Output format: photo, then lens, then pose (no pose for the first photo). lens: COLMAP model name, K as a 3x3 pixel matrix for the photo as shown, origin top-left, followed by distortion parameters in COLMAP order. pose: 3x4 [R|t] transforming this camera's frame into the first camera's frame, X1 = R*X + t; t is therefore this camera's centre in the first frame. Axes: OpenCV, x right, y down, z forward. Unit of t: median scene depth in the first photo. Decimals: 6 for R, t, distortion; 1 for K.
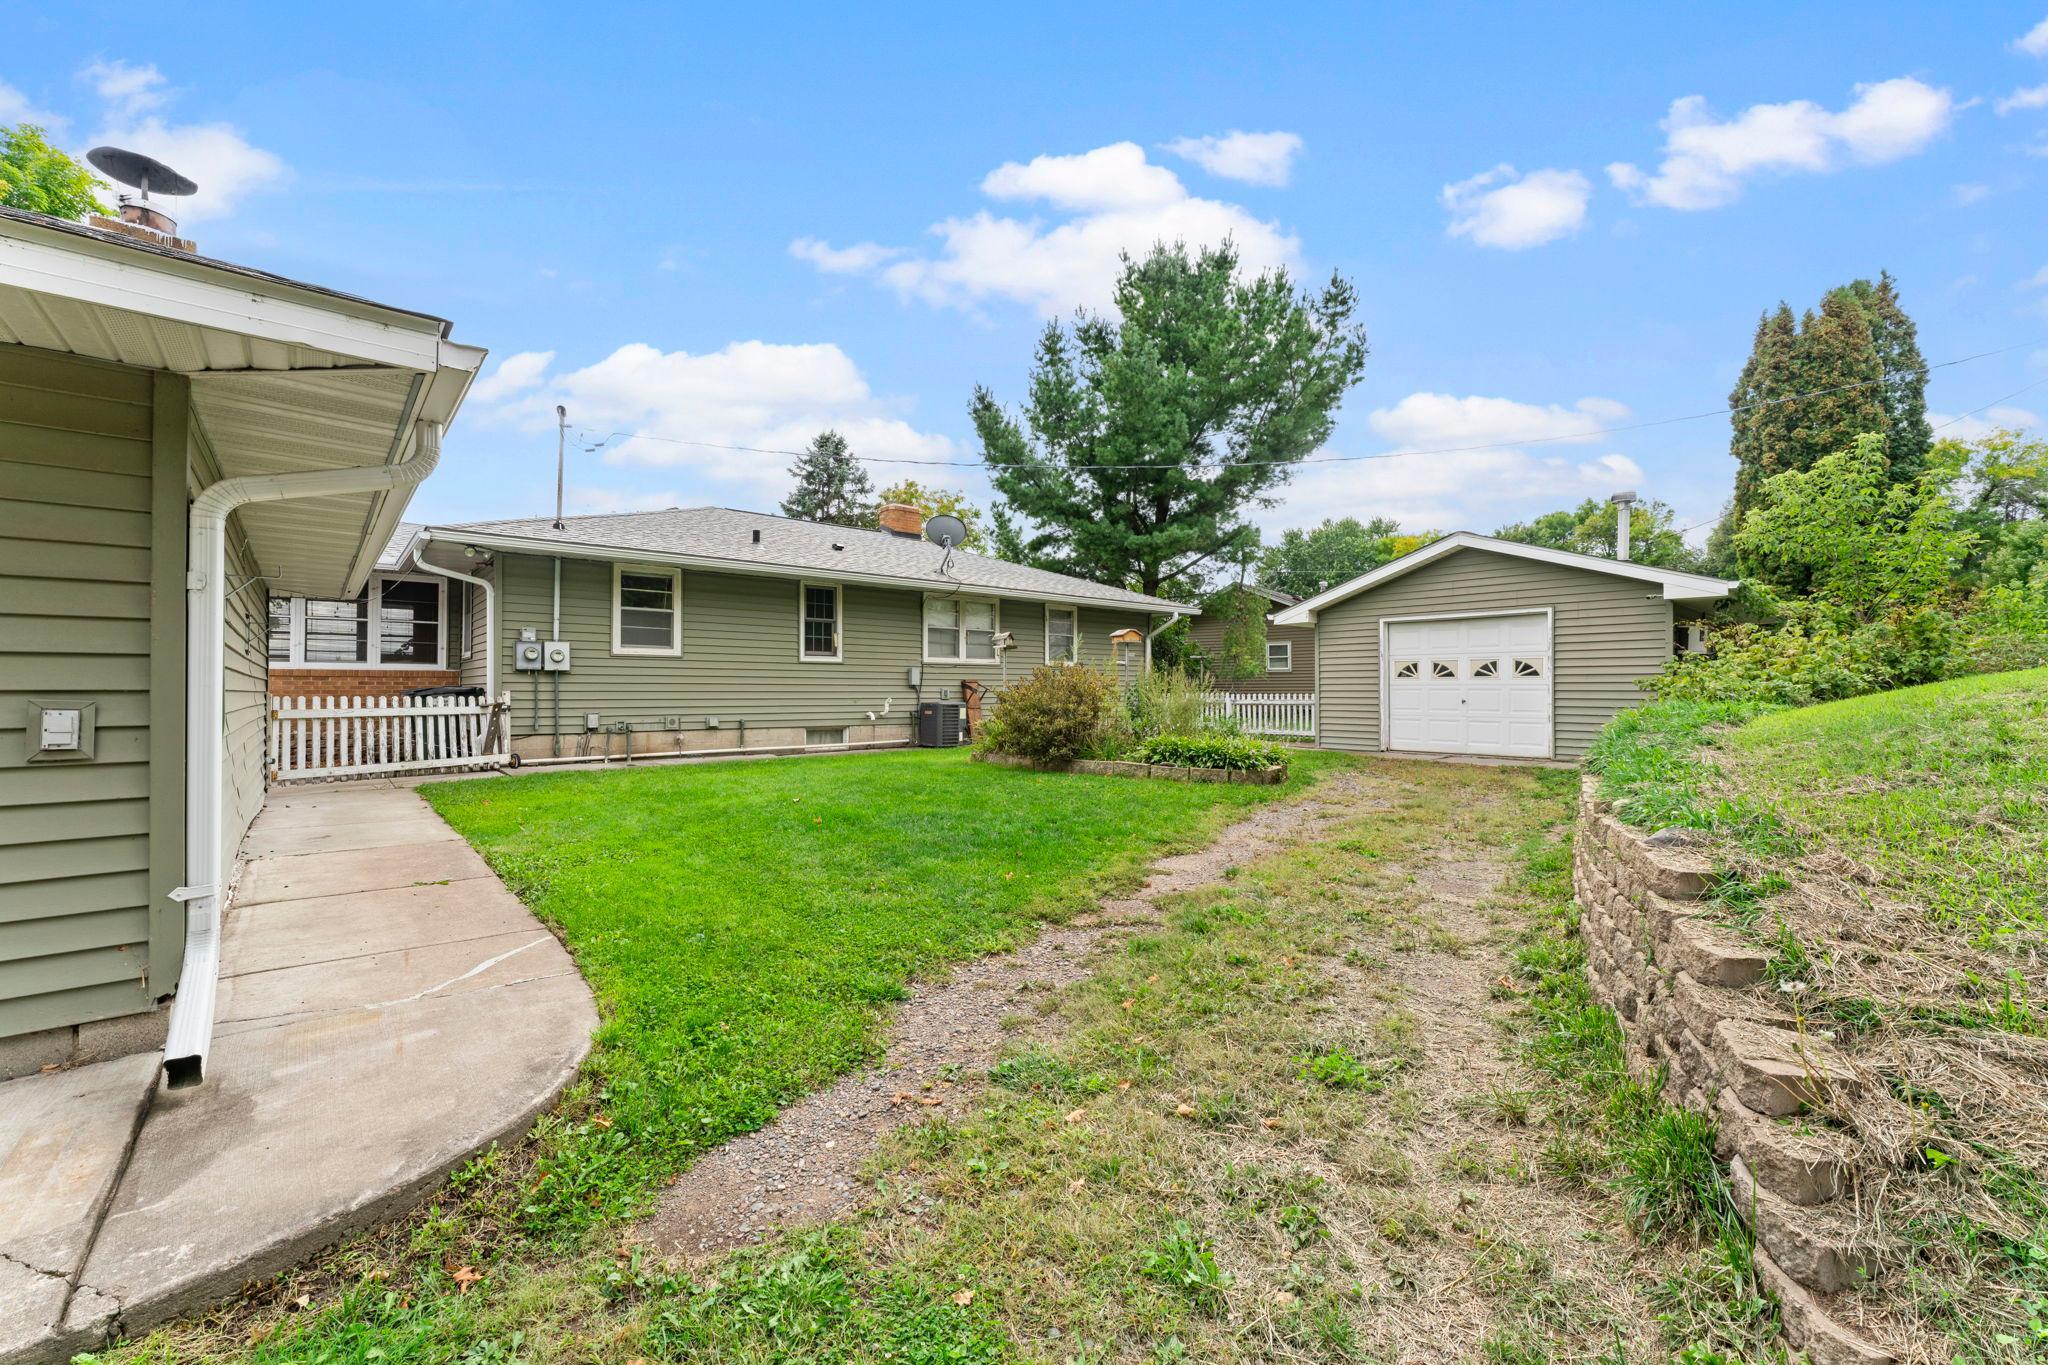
lens RADIAL K [[818.9, 0, 1024.0], [0, 818.9, 682.5], [0, 0, 1]] dist [0.000940, 0.000104]
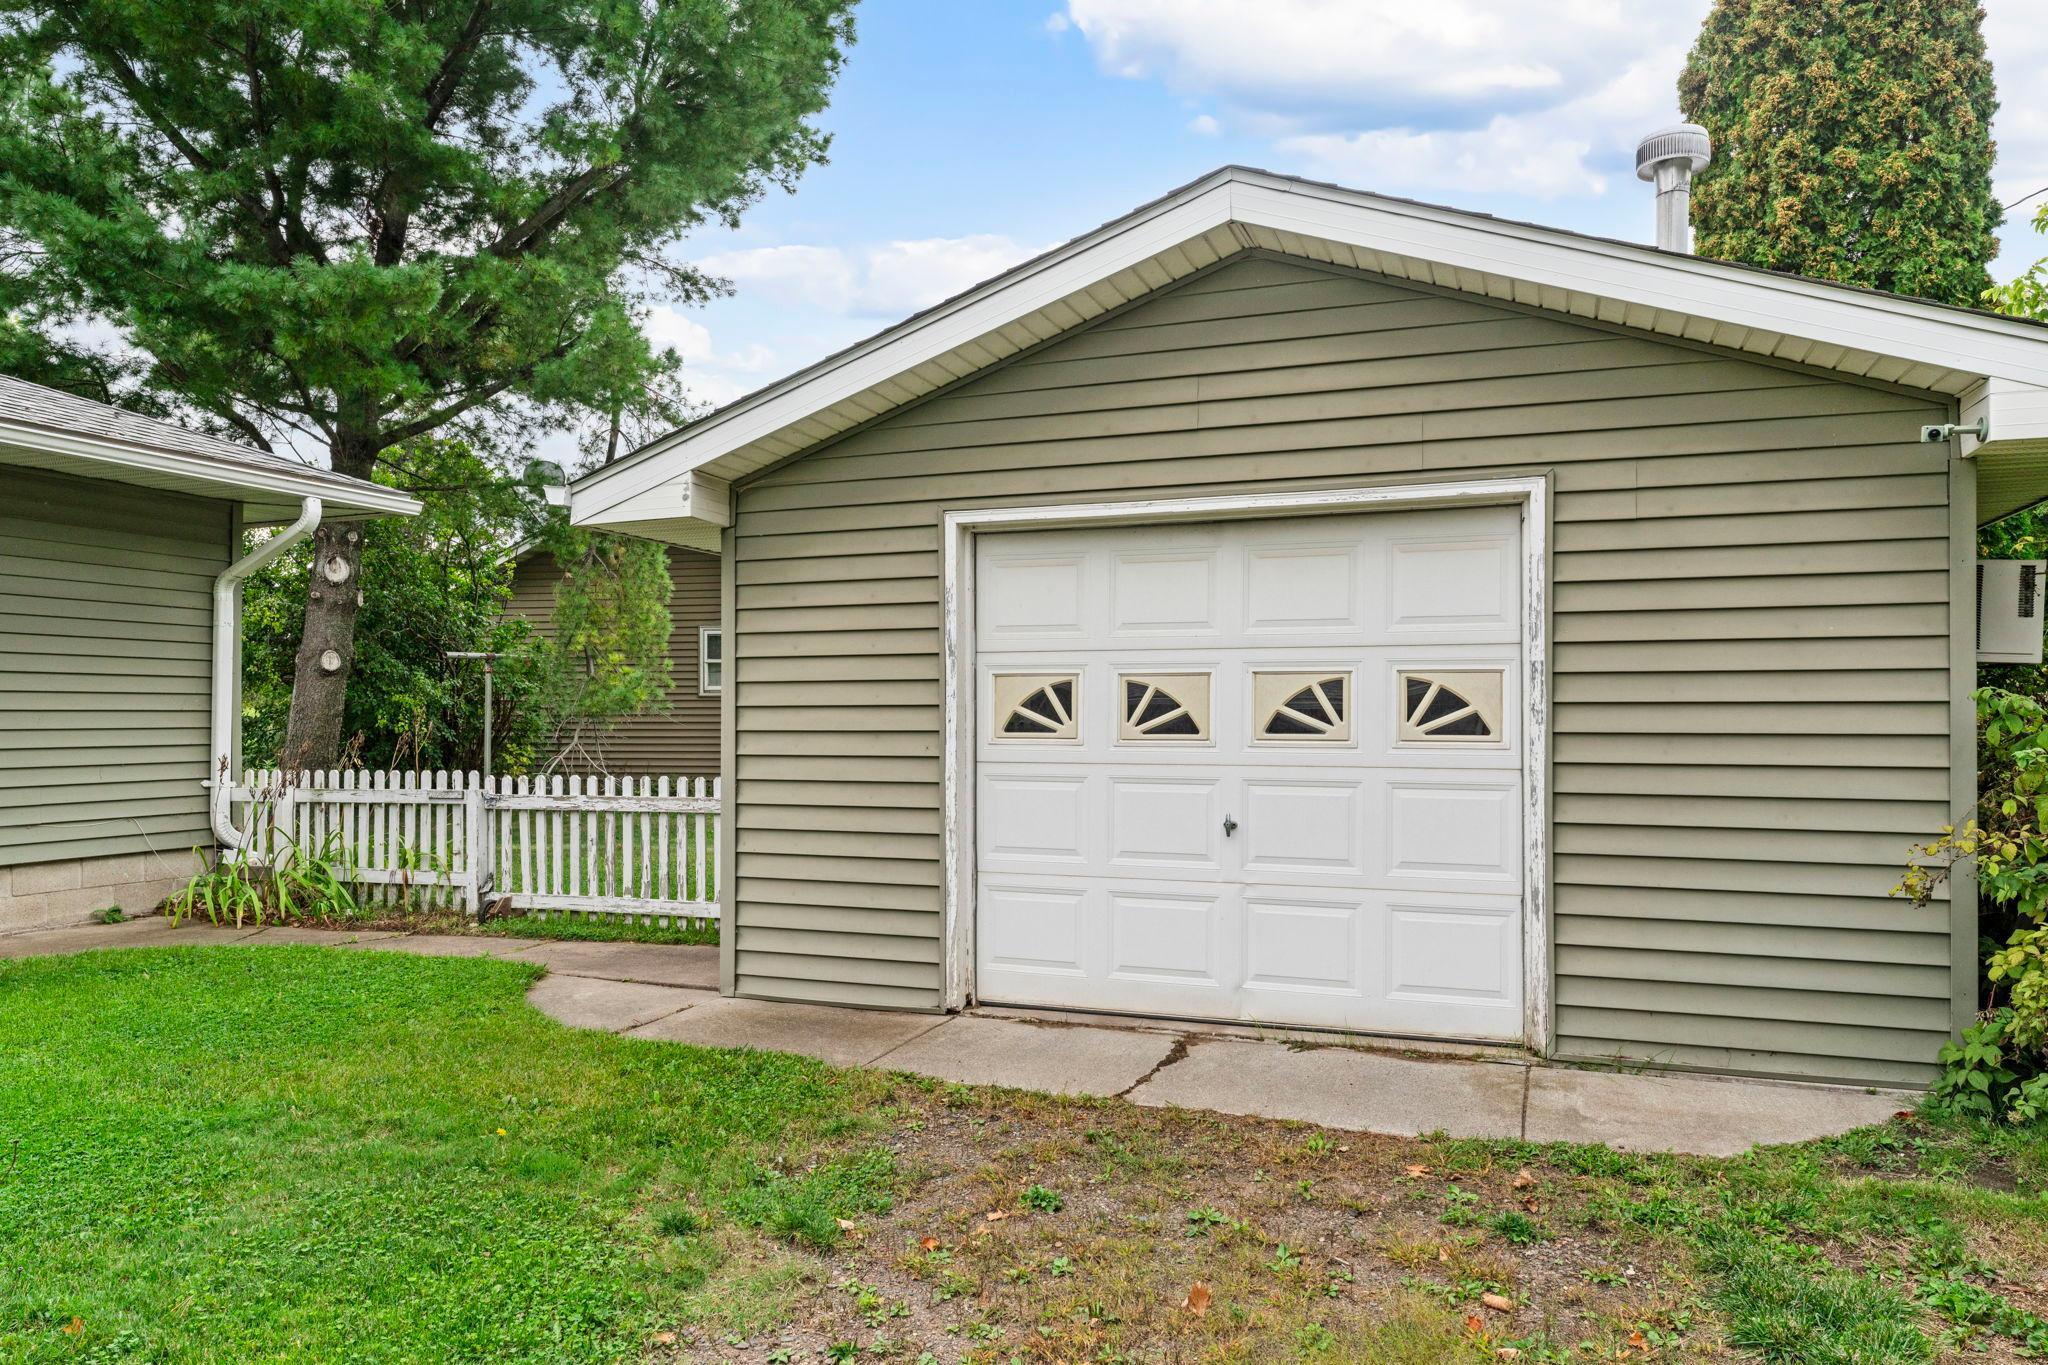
lens RADIAL K [[1345.6, 0, 1045.6], [0, 1345.6, 673.8], [0, 0, 1]] dist [0.006586, 0.000769]
pose [[0.883936, 0.014143, 0.467395, 0.262654], [-0.002903, 0.999689, -0.024760, -0.015210], [-0.467600, 0.020530, 0.883702, 0.606314]]
